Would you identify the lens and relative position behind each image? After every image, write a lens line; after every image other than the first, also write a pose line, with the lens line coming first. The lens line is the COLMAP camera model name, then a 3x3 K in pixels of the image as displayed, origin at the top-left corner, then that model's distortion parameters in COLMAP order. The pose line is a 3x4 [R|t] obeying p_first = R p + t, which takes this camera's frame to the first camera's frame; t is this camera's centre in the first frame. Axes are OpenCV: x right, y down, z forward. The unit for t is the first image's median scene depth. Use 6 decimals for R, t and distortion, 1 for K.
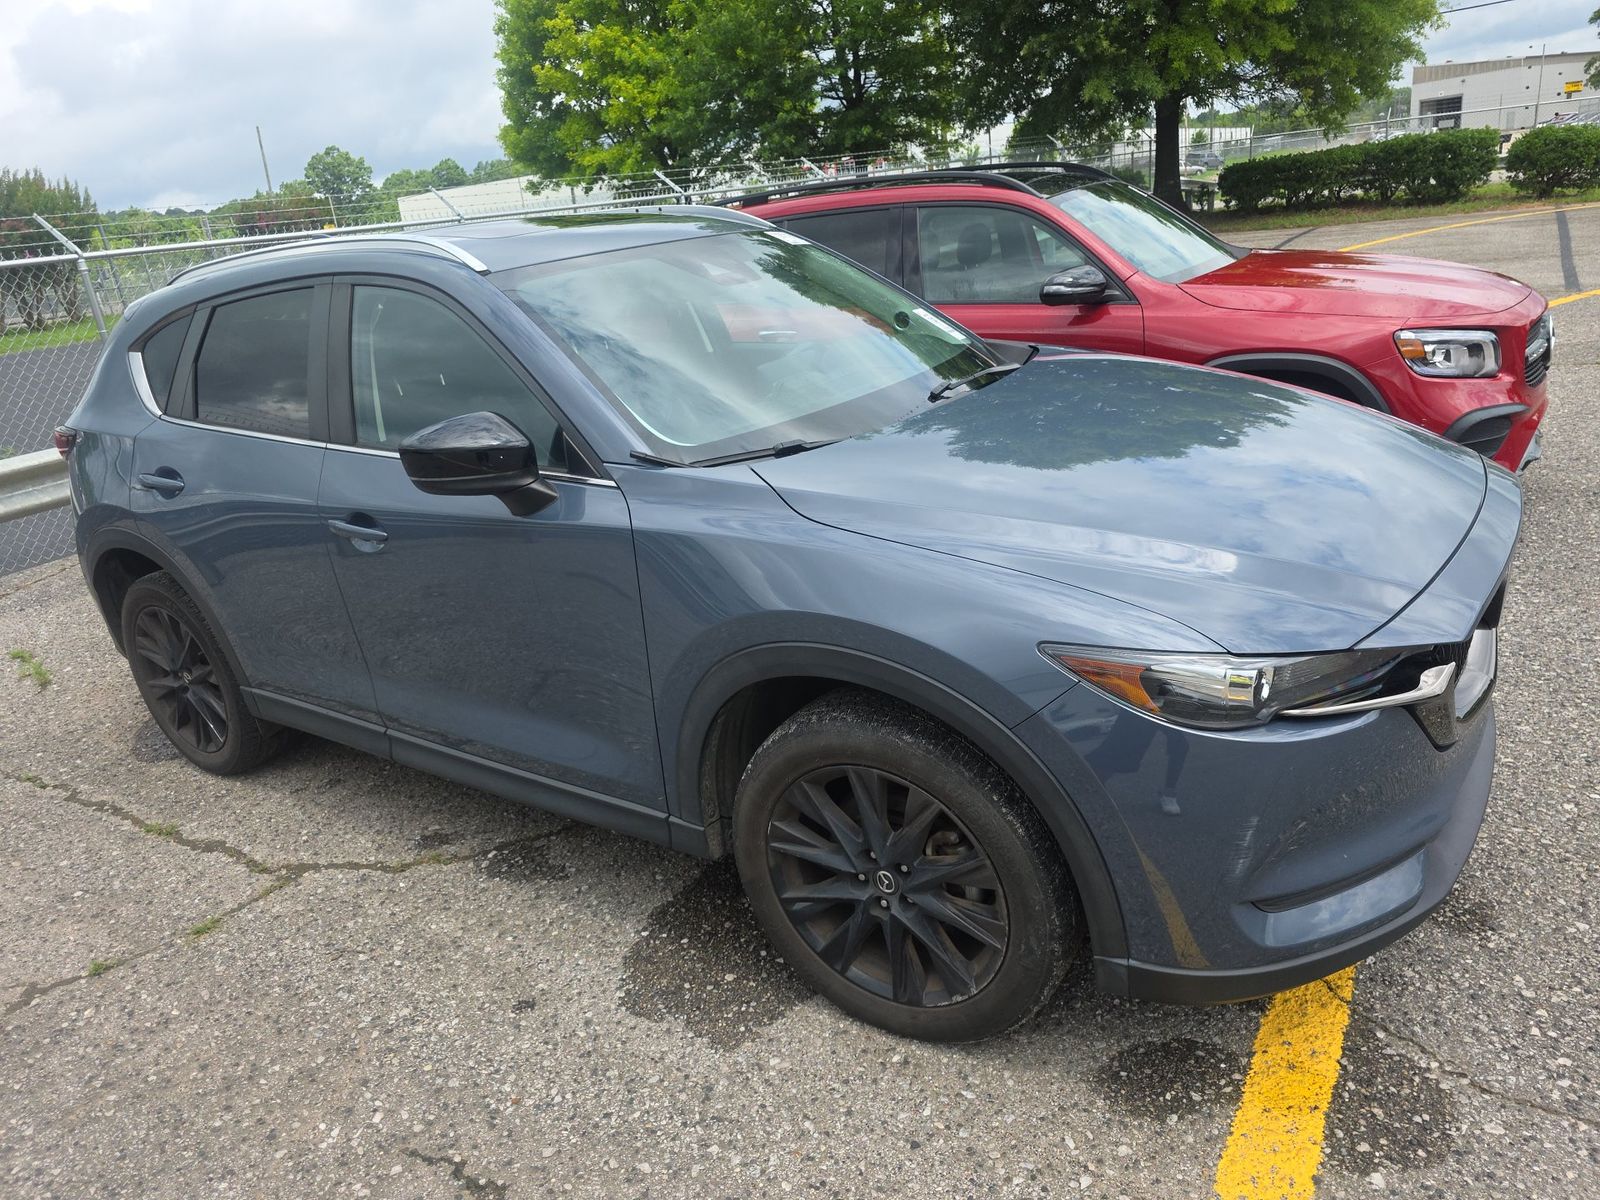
lens RADIAL K [[1076.2, 0, 788.9], [0, 1076.2, 595.0], [0, 0, 1]] dist [0.046422, -0.041672]
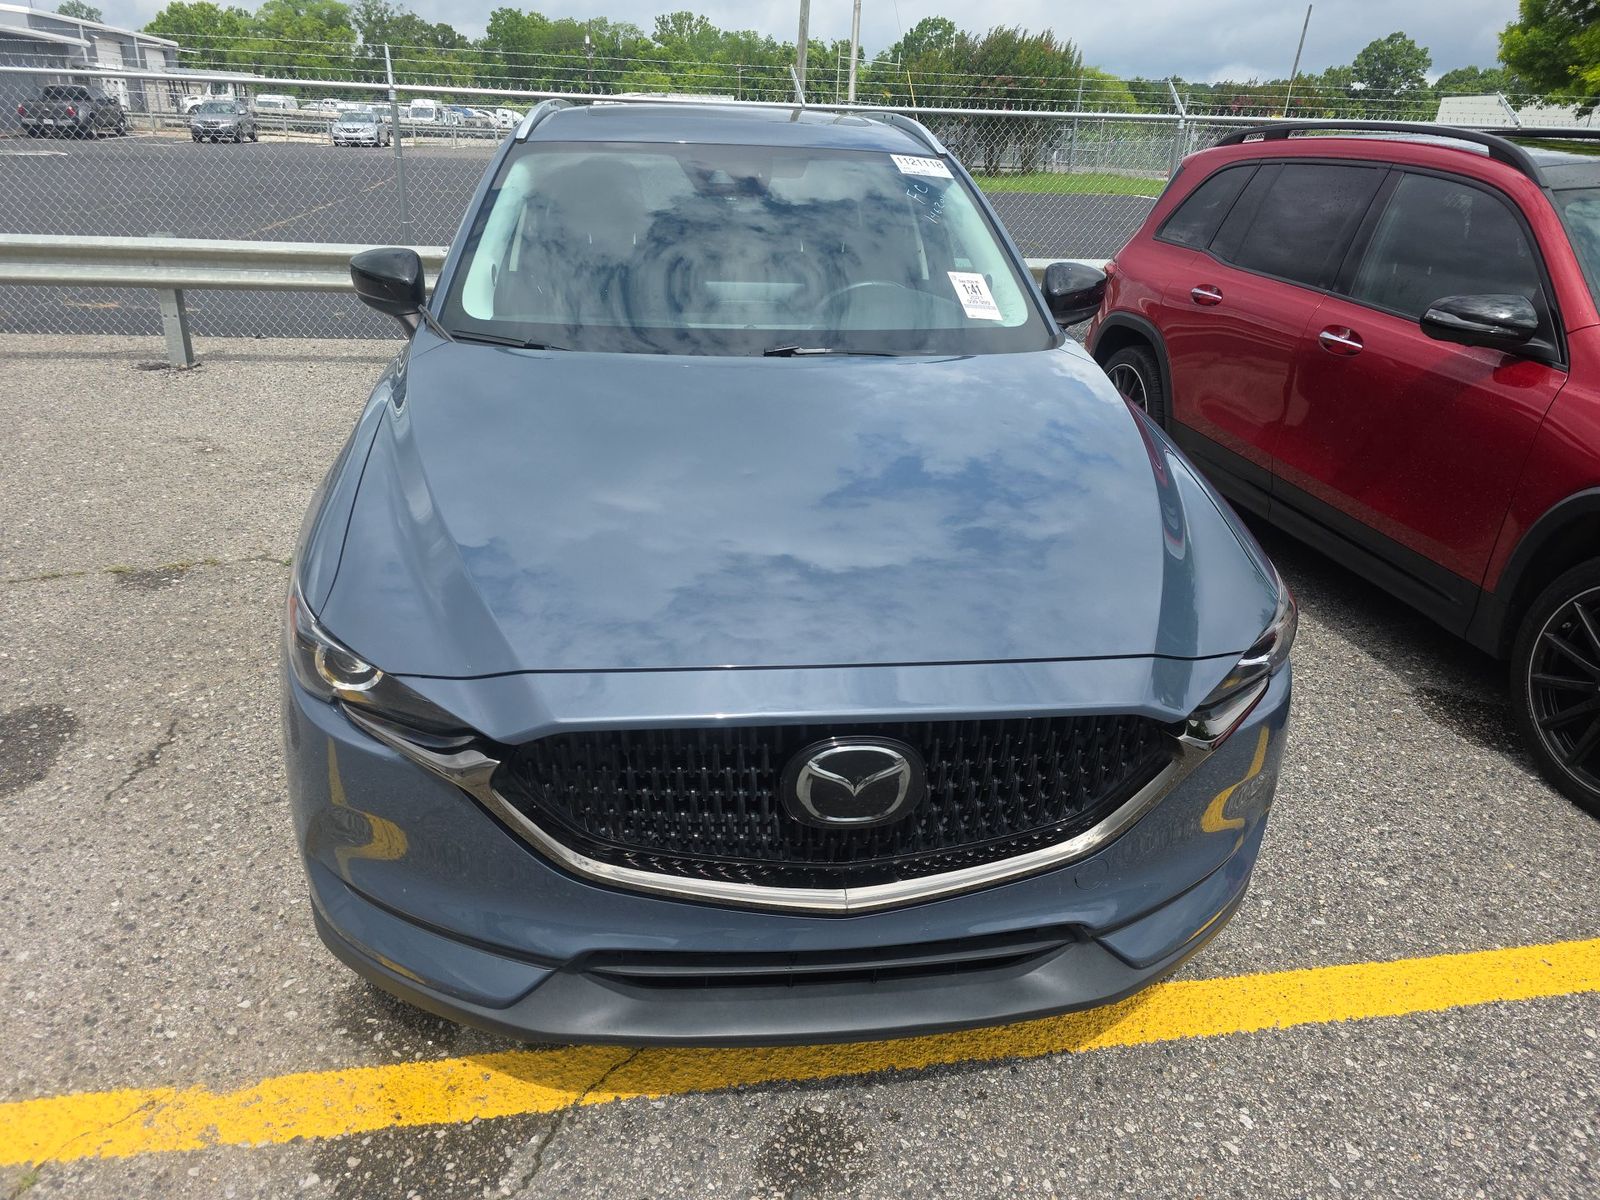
lens RADIAL K [[1076.2, 0, 788.9], [0, 1076.2, 595.0], [0, 0, 1]] dist [0.046422, -0.041672]
pose [[0.656985, 0.415808, -0.628867, 1.025552], [-0.357390, 0.906239, 0.225838, -0.267025], [0.663809, 0.076379, 0.743992, 0.431912]]
